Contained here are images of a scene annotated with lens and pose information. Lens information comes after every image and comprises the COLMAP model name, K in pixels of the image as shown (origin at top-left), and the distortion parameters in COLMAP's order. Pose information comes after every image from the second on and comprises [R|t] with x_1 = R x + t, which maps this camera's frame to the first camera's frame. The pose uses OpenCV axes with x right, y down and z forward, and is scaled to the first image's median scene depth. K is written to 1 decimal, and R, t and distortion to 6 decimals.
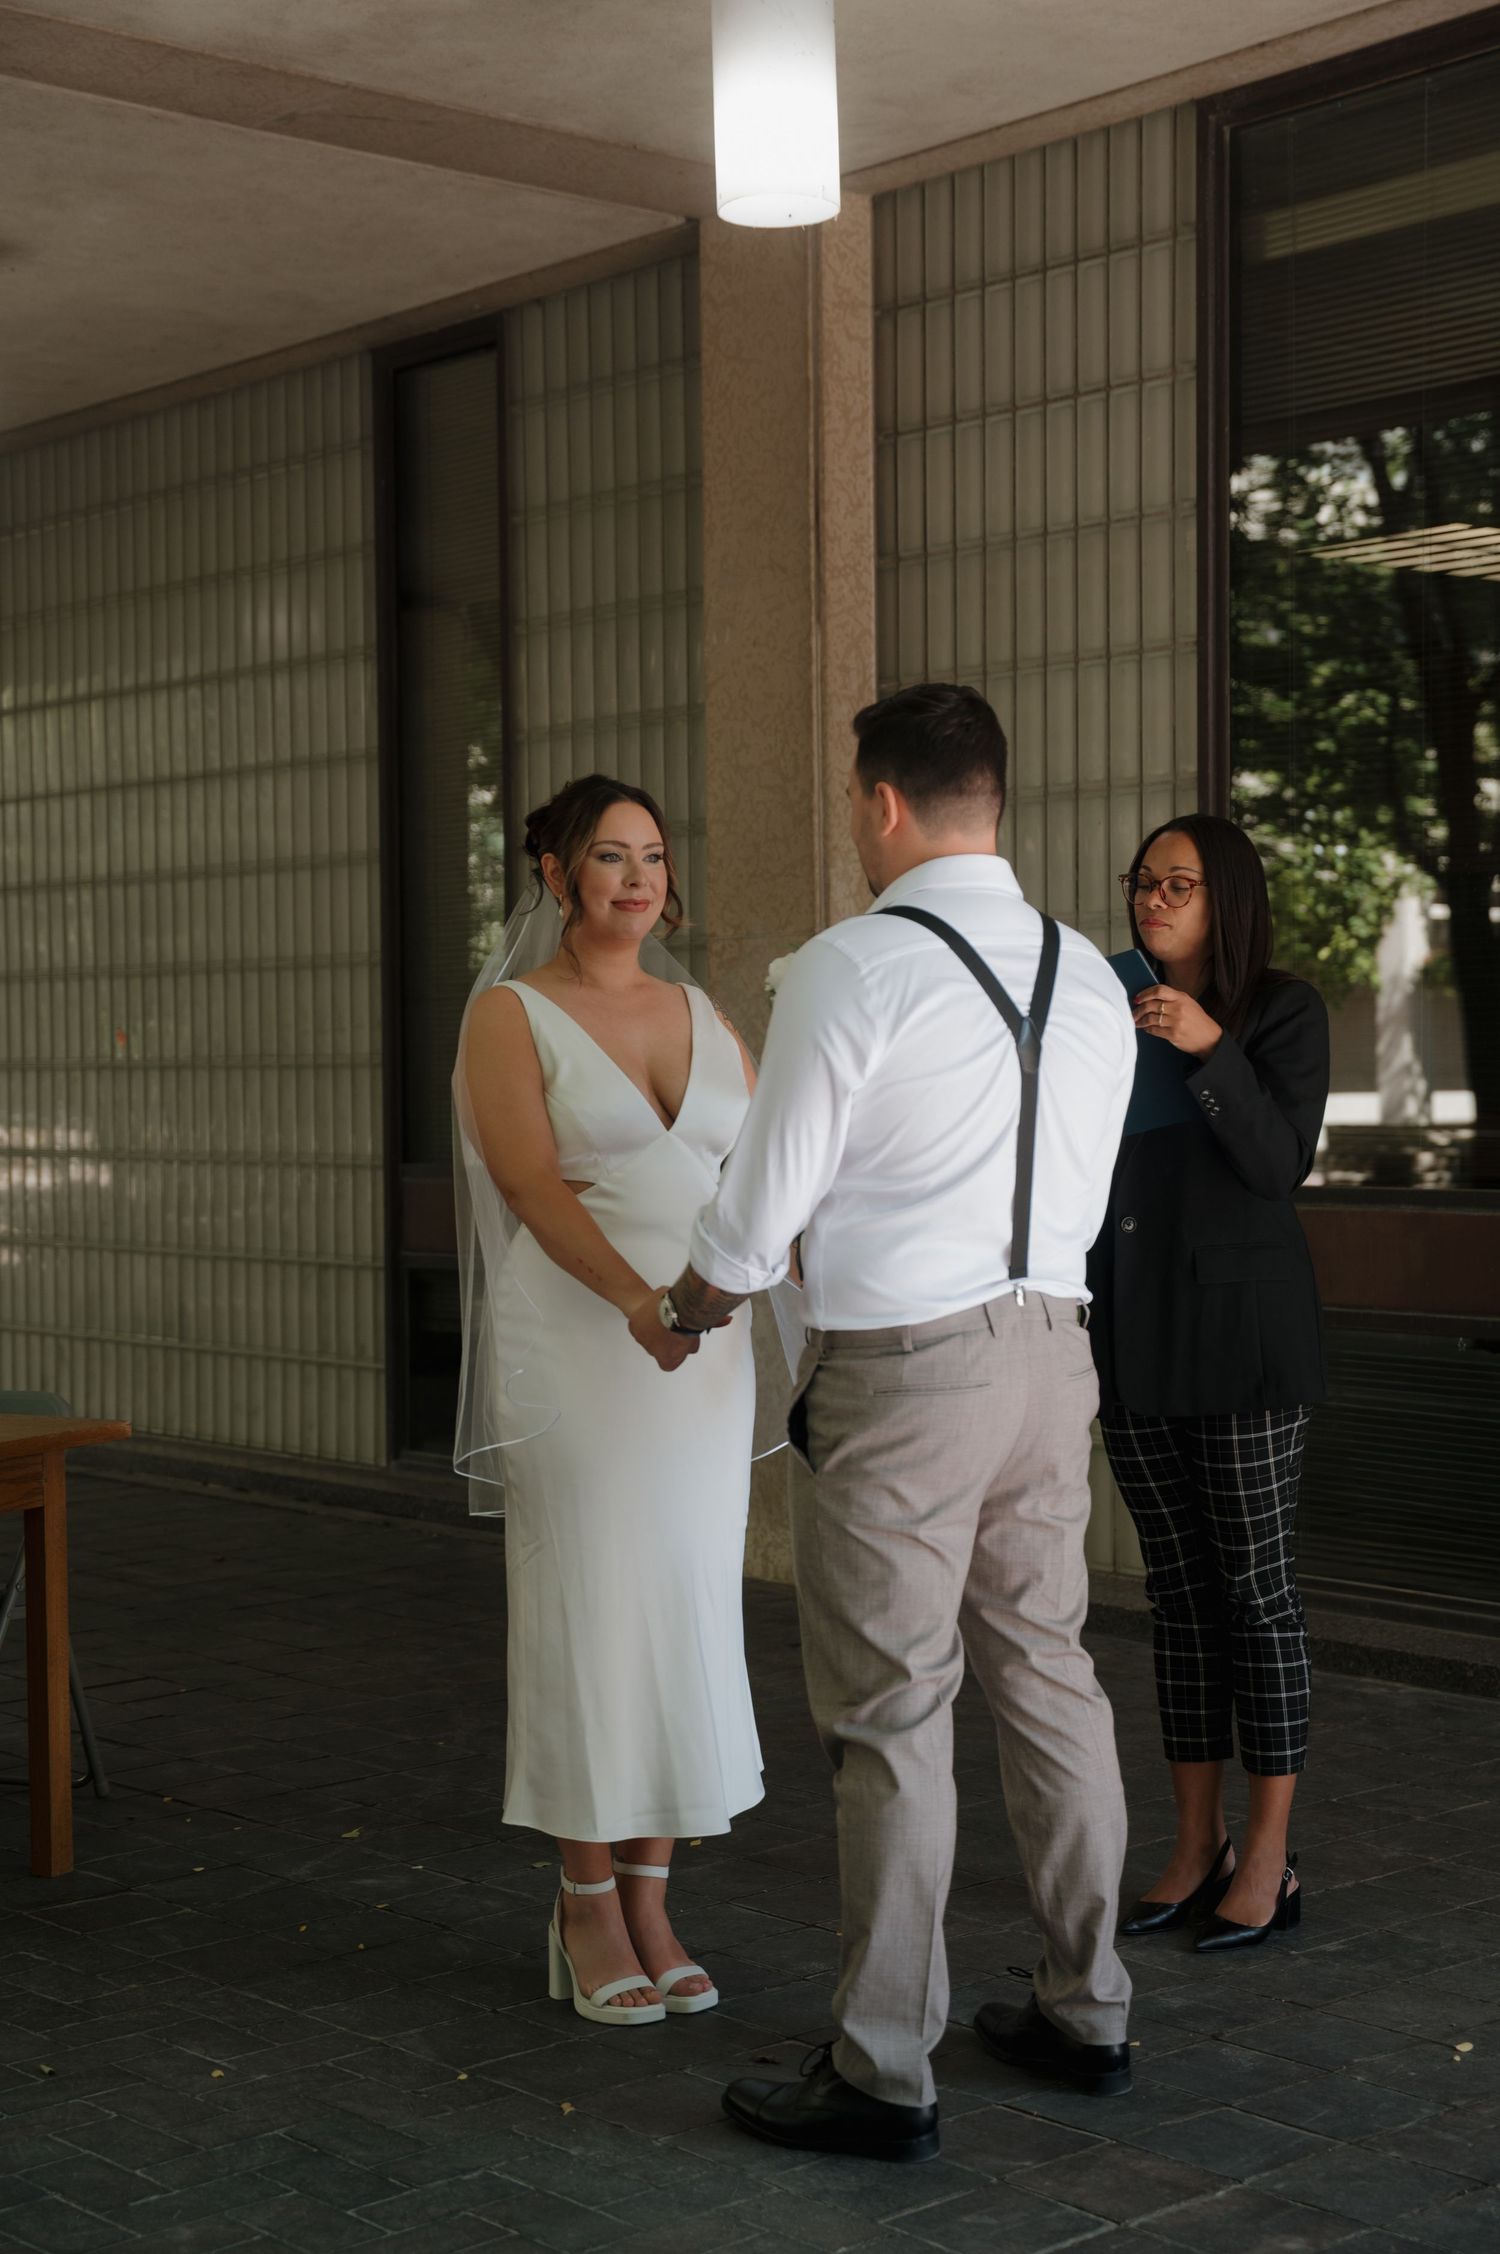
lens RADIAL K [[3412.9, 0, 748.4], [0, 3412.9, 1173.8], [0, 0, 1]] dist [0.062117, 0.225750]
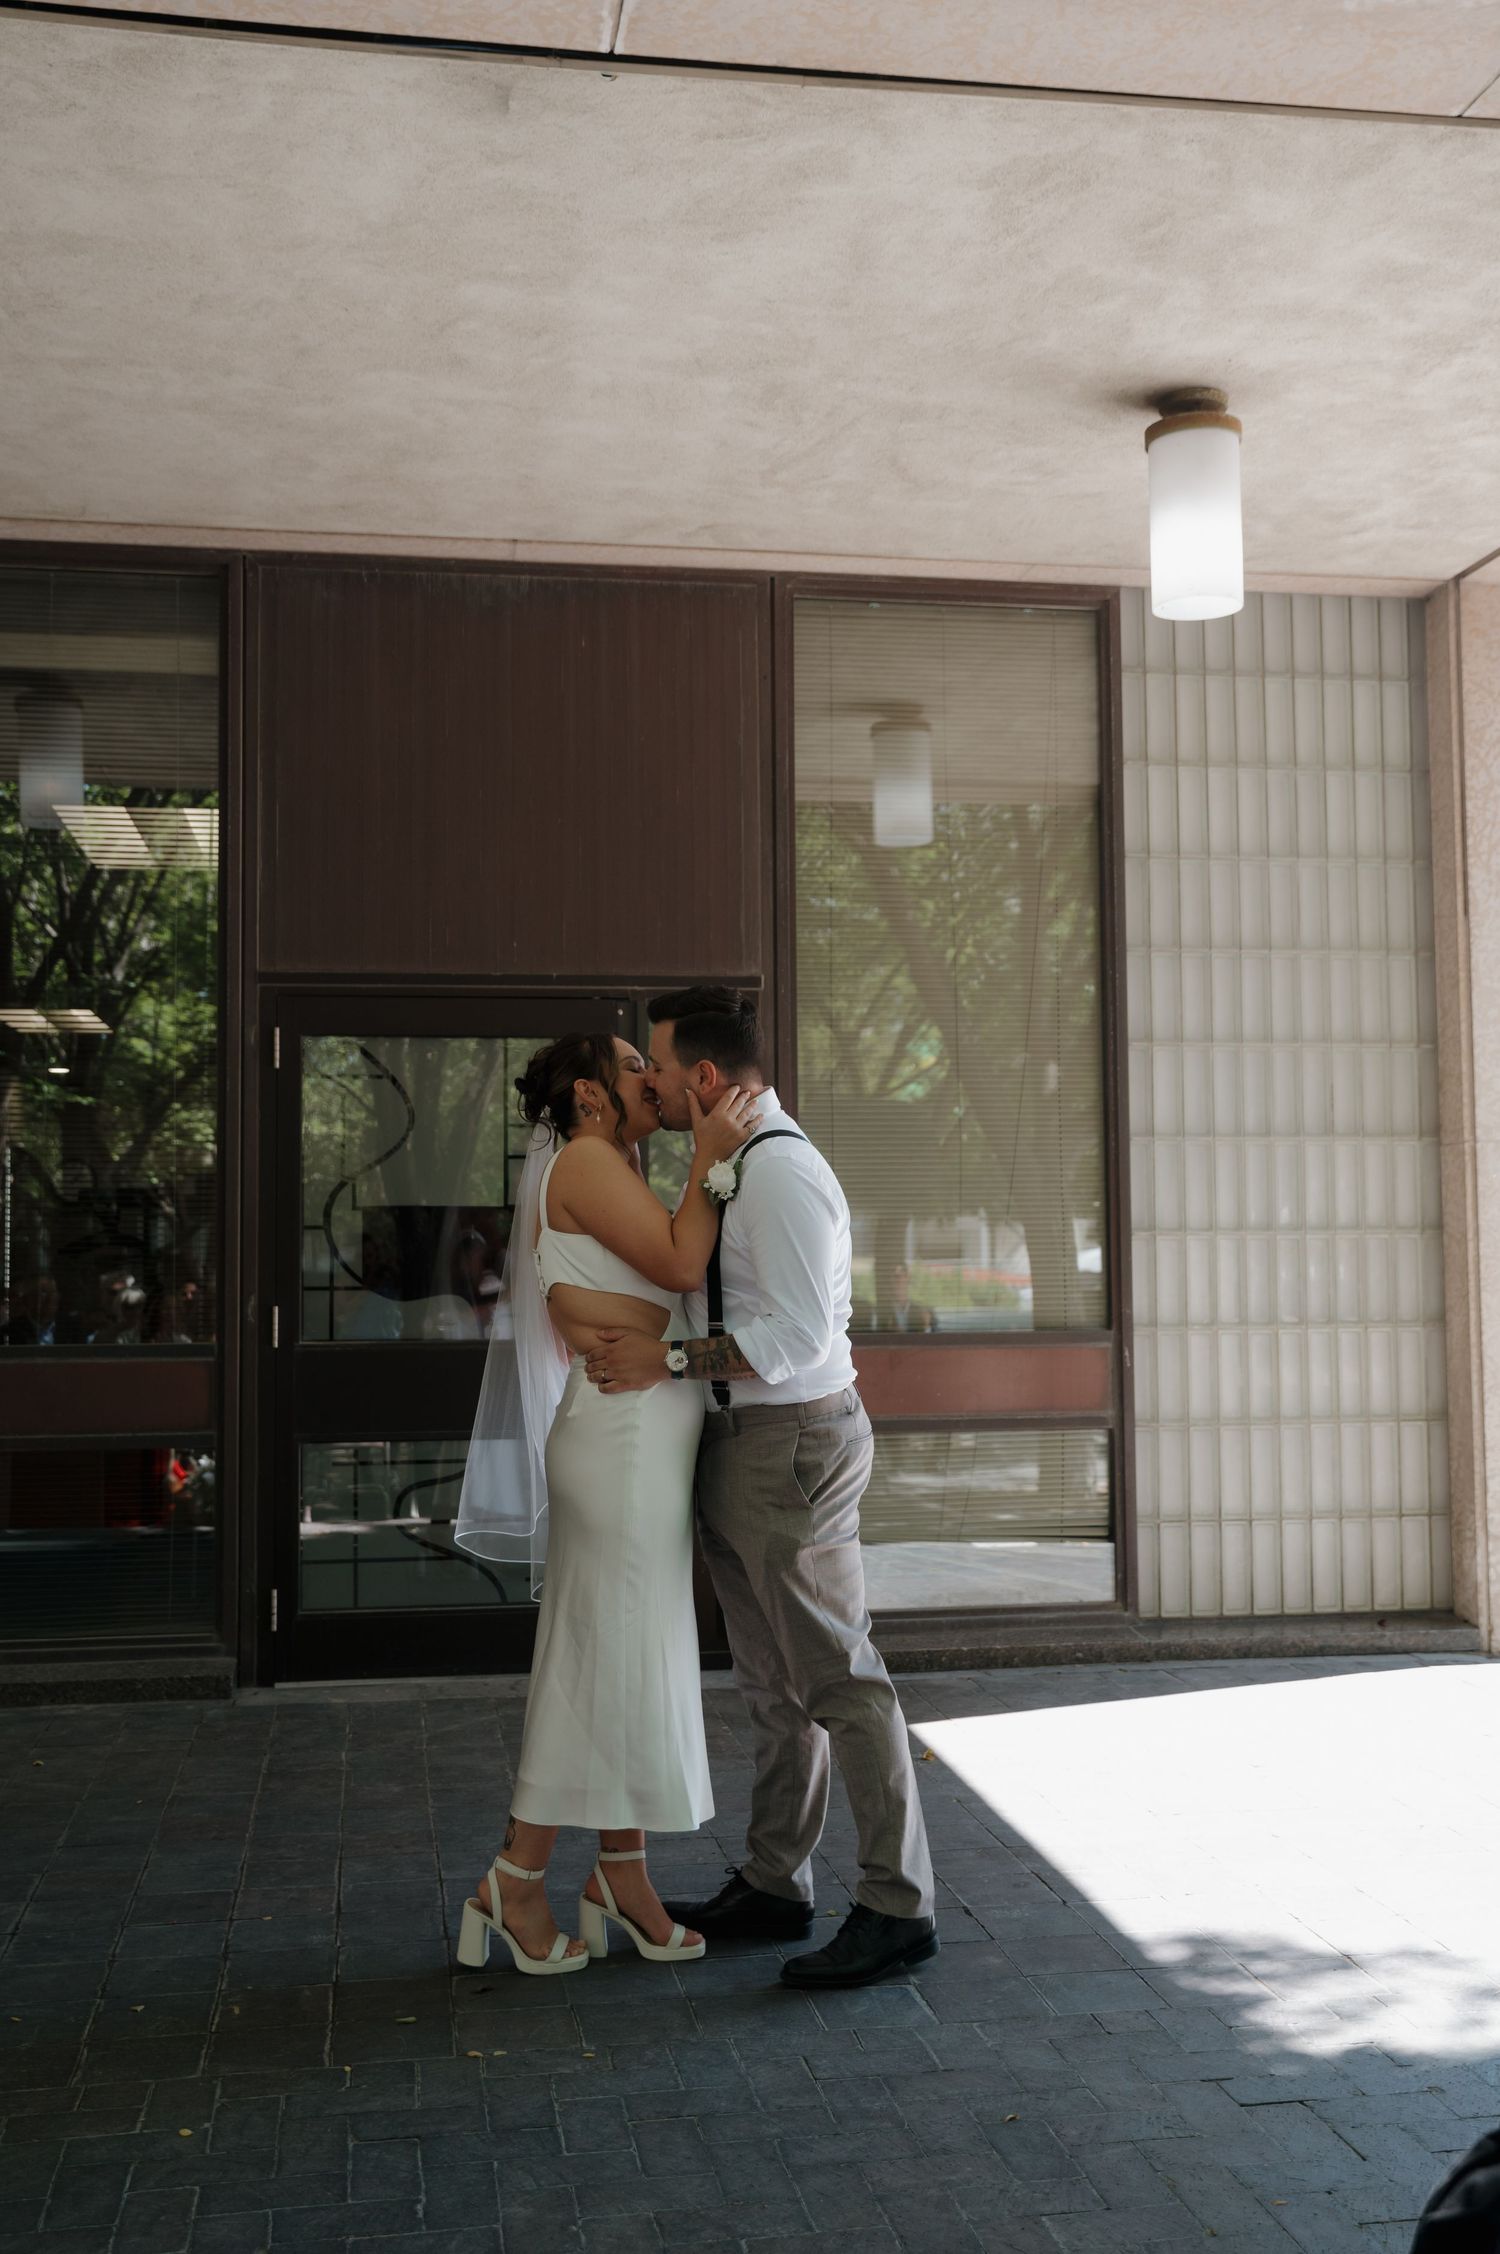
lens RADIAL K [[2285.2, 0, 746.8], [0, 2285.2, 1115.8], [0, 0, 1]] dist [-0.000961, 0.017380]
pose [[0.511137, 0.057374, 0.857582, -0.737236], [0.032172, 0.995793, -0.085796, 0.002310], [-0.858897, 0.071443, 0.507141, 0.456220]]
